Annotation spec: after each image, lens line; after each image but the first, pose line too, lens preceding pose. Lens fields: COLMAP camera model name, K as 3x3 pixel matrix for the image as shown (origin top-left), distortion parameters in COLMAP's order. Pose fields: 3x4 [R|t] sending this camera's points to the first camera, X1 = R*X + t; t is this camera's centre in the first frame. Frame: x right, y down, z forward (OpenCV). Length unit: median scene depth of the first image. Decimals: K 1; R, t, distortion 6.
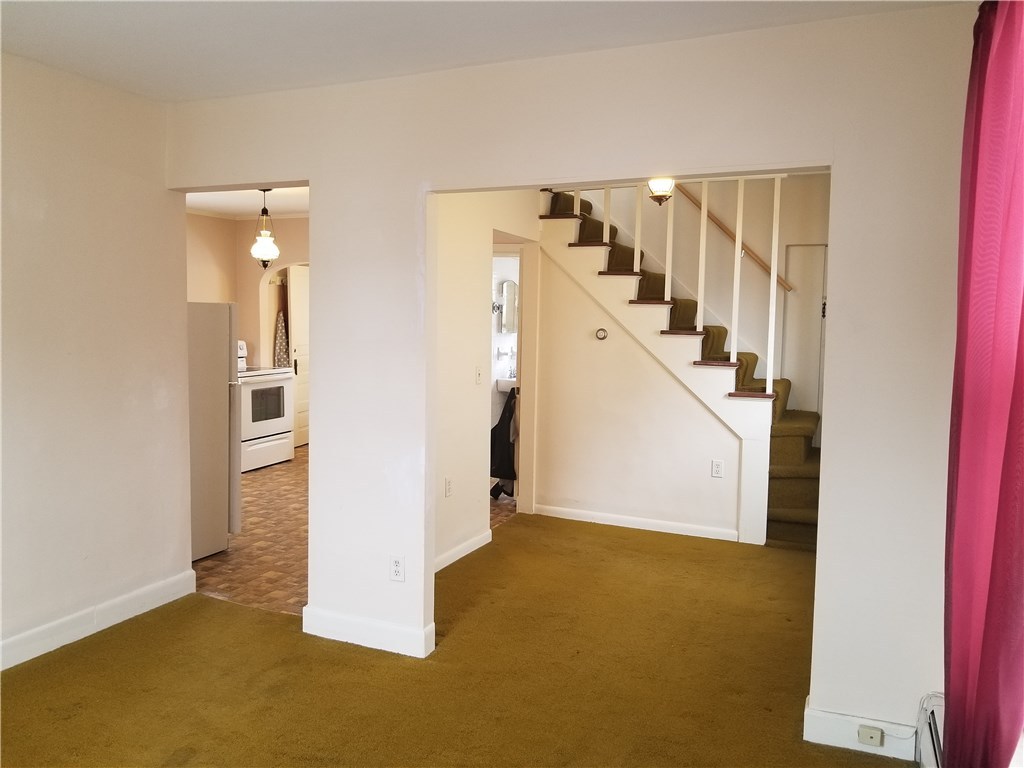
lens RADIAL K [[803.5, 0, 513.2], [0, 803.5, 384.8], [0, 0, 1]] dist [0.011095, -0.001657]
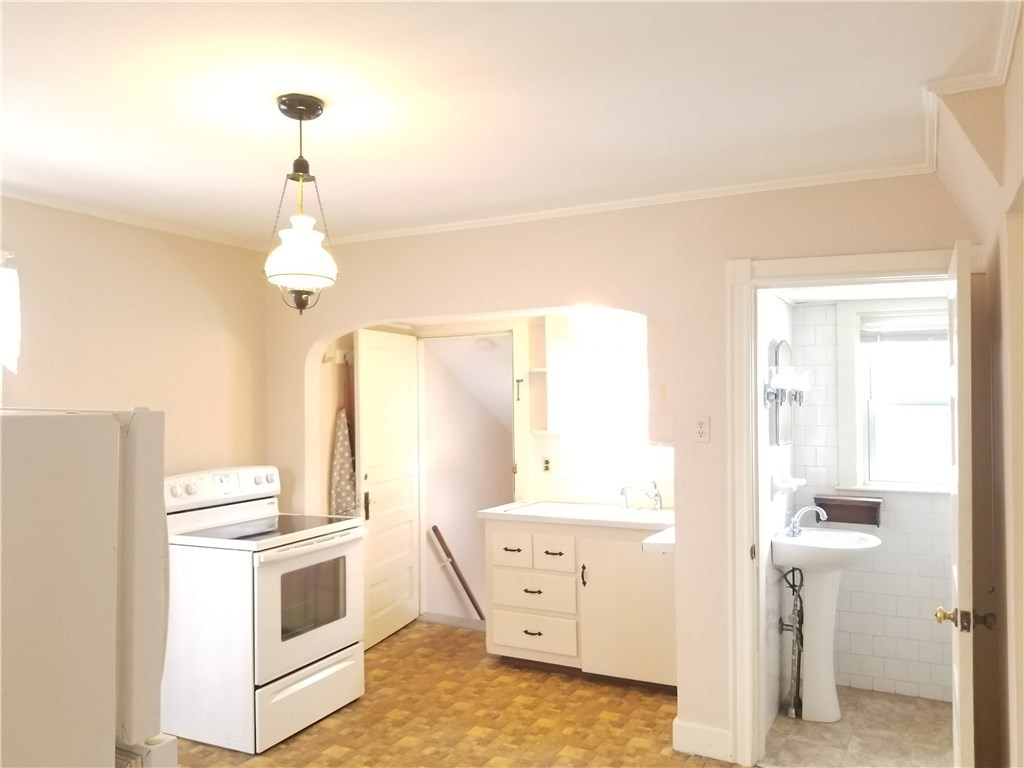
lens RADIAL K [[803.5, 0, 512.2], [0, 803.5, 382.7], [0, 0, 1]] dist [0.011095, -0.001657]
pose [[0.996952, -0.022623, -0.074666, -0.127218], [0.014492, 0.994078, -0.107698, -0.047536], [0.076660, 0.106288, 0.991376, 0.447132]]
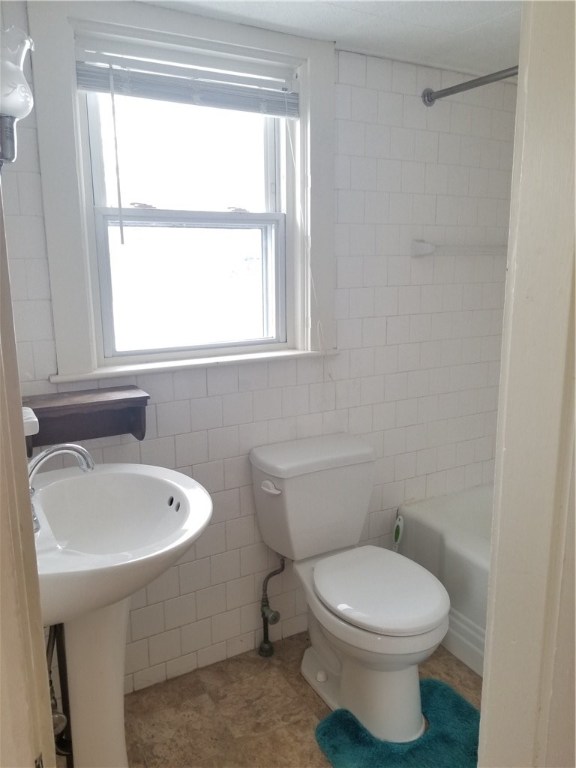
lens RADIAL K [[602.7, 0, 288.5], [0, 602.7, 382.4], [0, 0, 1]] dist [0.011095, -0.001657]
pose [[0.607497, -0.178799, 0.773937, -0.082296], [0.088187, 0.983495, 0.157990, -0.055021], [-0.789411, -0.027727, 0.613238, 0.714568]]
